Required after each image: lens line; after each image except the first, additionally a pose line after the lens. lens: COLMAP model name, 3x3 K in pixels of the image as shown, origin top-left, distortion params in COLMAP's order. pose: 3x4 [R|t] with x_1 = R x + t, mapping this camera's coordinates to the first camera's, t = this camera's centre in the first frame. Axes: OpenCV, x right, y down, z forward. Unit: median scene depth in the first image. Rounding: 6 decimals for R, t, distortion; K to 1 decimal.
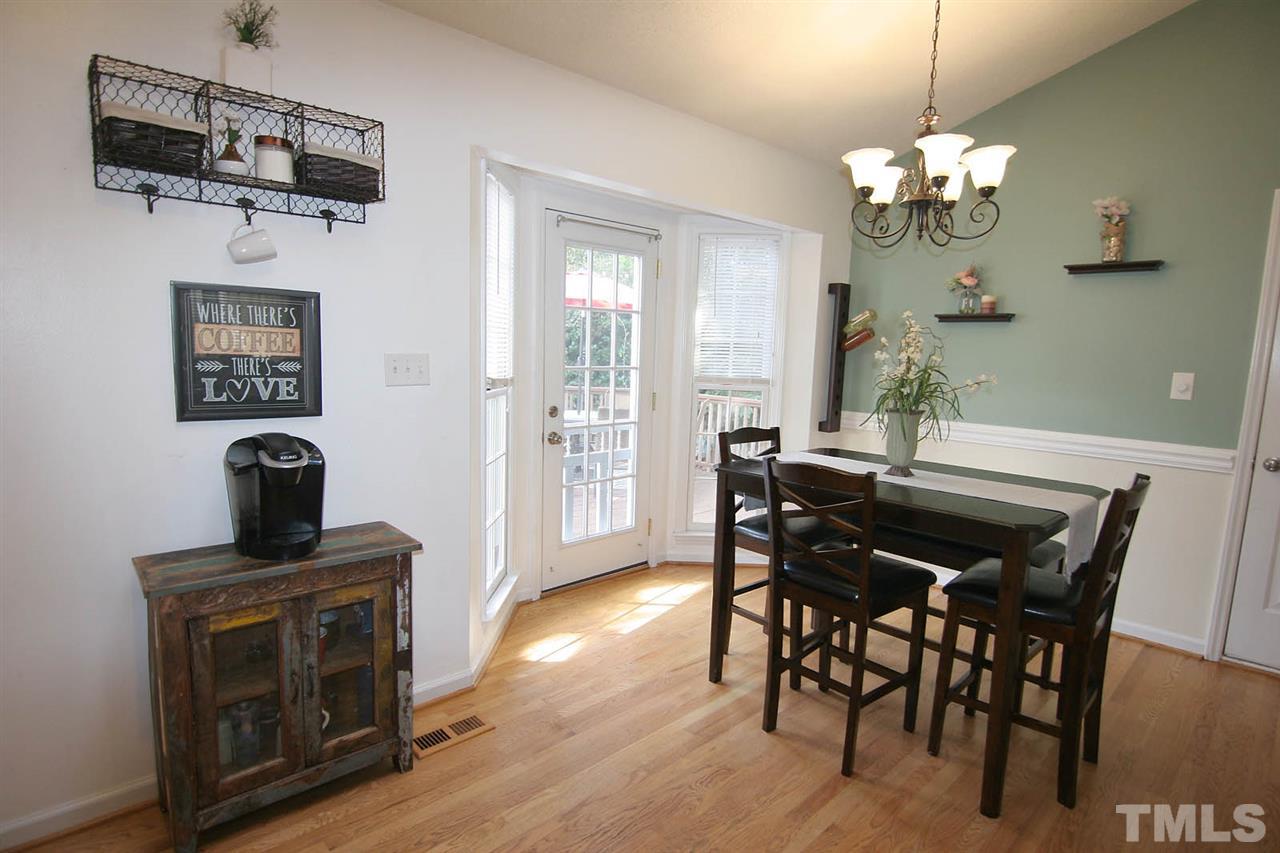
lens RADIAL K [[655.5, 0, 649.4], [0, 655.5, 432.6], [0, 0, 1]] dist [-0.004663, 0.000605]
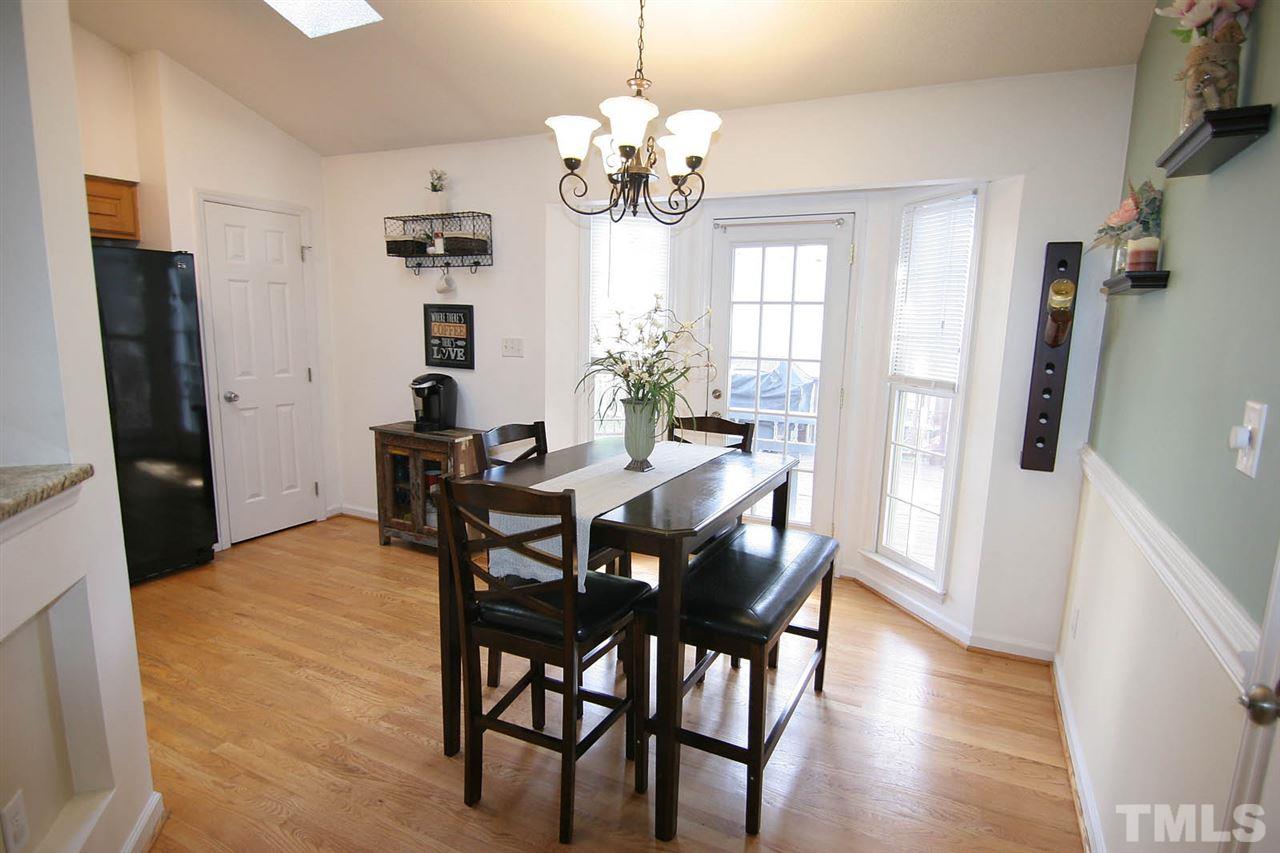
lens RADIAL K [[672.9, 0, 650.3], [0, 672.9, 434.2], [0, 0, 1]] dist [-0.003099, -0.001361]
pose [[0.335628, 0.127599, -0.933313, 1.612693], [-0.145895, 0.985869, 0.082320, -0.081268], [0.930628, 0.108537, 0.349501, 0.865319]]
